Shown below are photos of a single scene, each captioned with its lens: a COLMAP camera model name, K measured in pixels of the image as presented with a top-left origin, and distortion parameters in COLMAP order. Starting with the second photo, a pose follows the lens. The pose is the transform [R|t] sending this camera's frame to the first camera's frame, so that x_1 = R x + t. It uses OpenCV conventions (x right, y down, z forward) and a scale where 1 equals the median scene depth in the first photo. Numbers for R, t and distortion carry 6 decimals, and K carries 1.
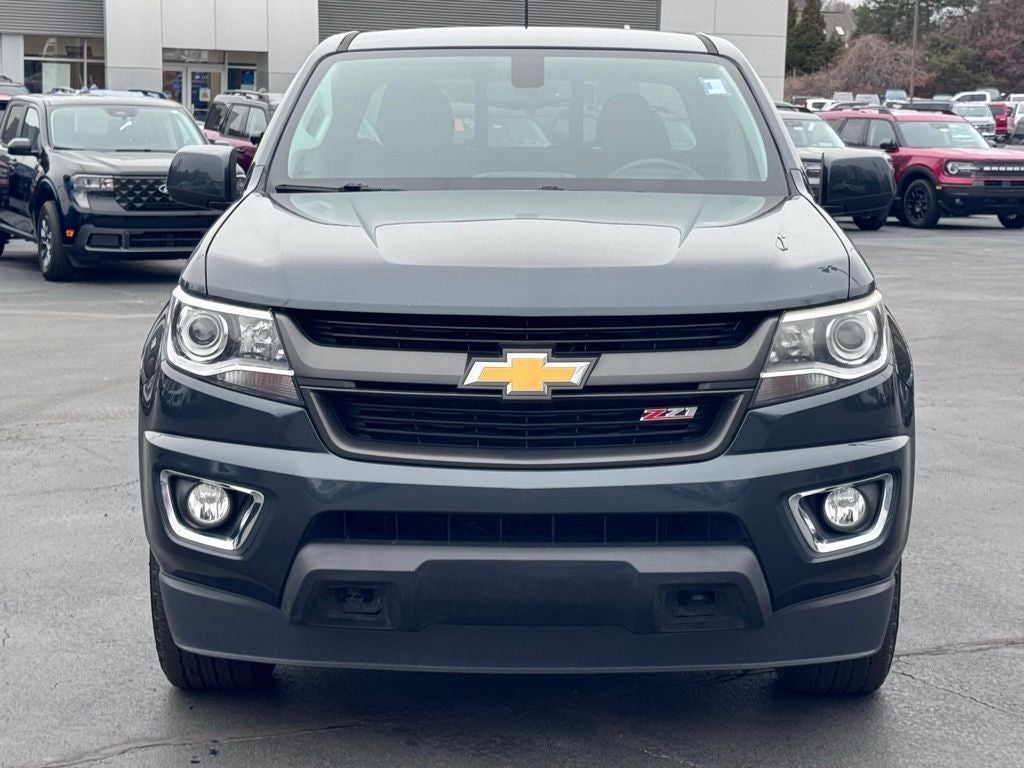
lens RADIAL K [[2239.3, 0, 512.0], [0, 2239.3, 384.0], [0, 0, 1]] dist [0.087449, 0.445498]
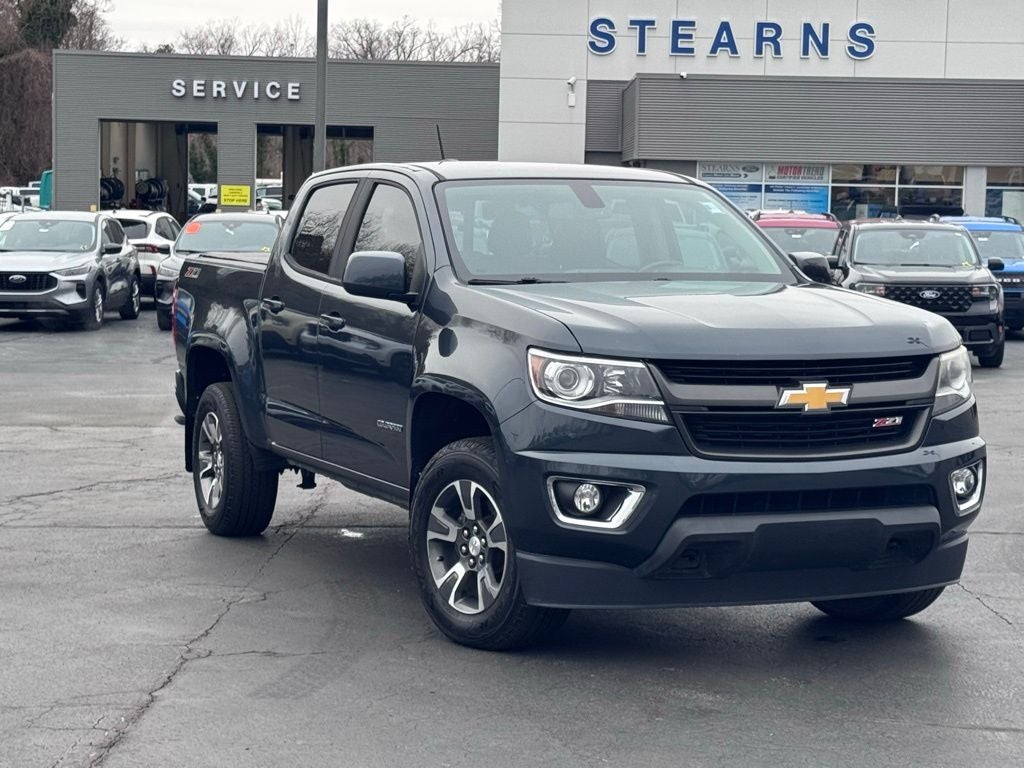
lens RADIAL K [[2239.3, 0, 512.0], [0, 2239.3, 384.0], [0, 0, 1]] dist [0.087449, 0.445498]
pose [[0.922285, -0.027037, 0.385563, -0.755574], [0.046485, 0.998069, -0.041205, 0.038871], [-0.383704, 0.055926, 0.921761, -0.315380]]
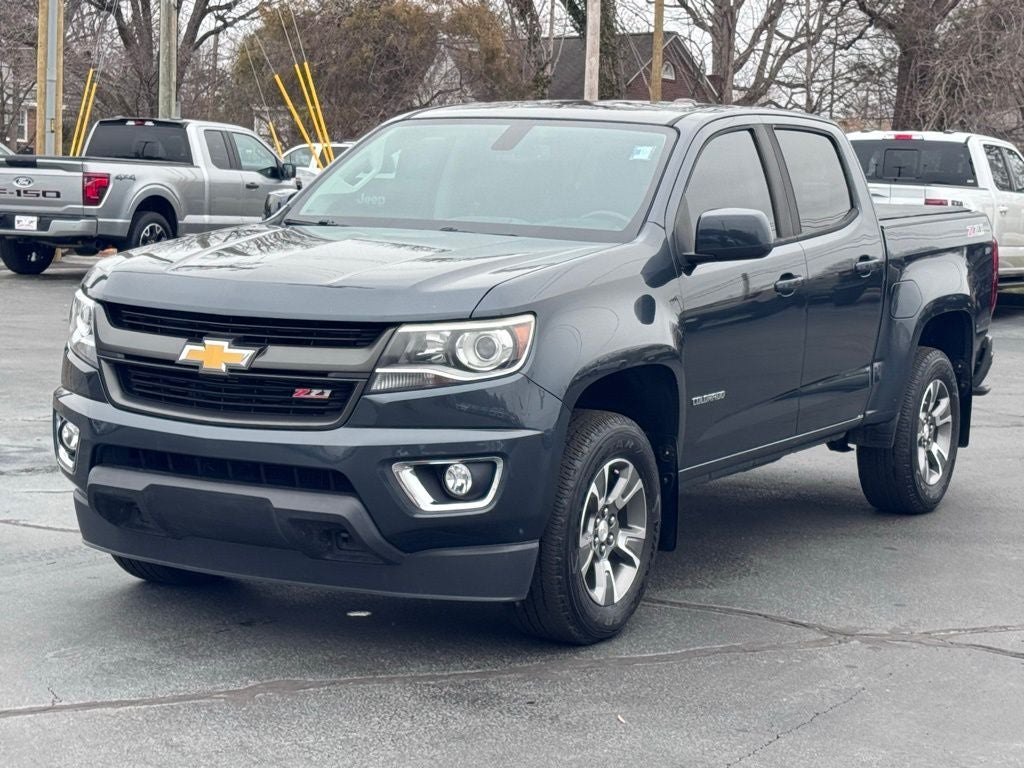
lens RADIAL K [[2239.3, 0, 512.0], [0, 2239.3, 384.0], [0, 0, 1]] dist [0.087449, 0.445498]
pose [[0.876034, 0.073459, -0.476622, 0.817218], [-0.084315, 0.996438, -0.001396, -0.000707], [0.474822, 0.041409, 0.879107, -0.129596]]
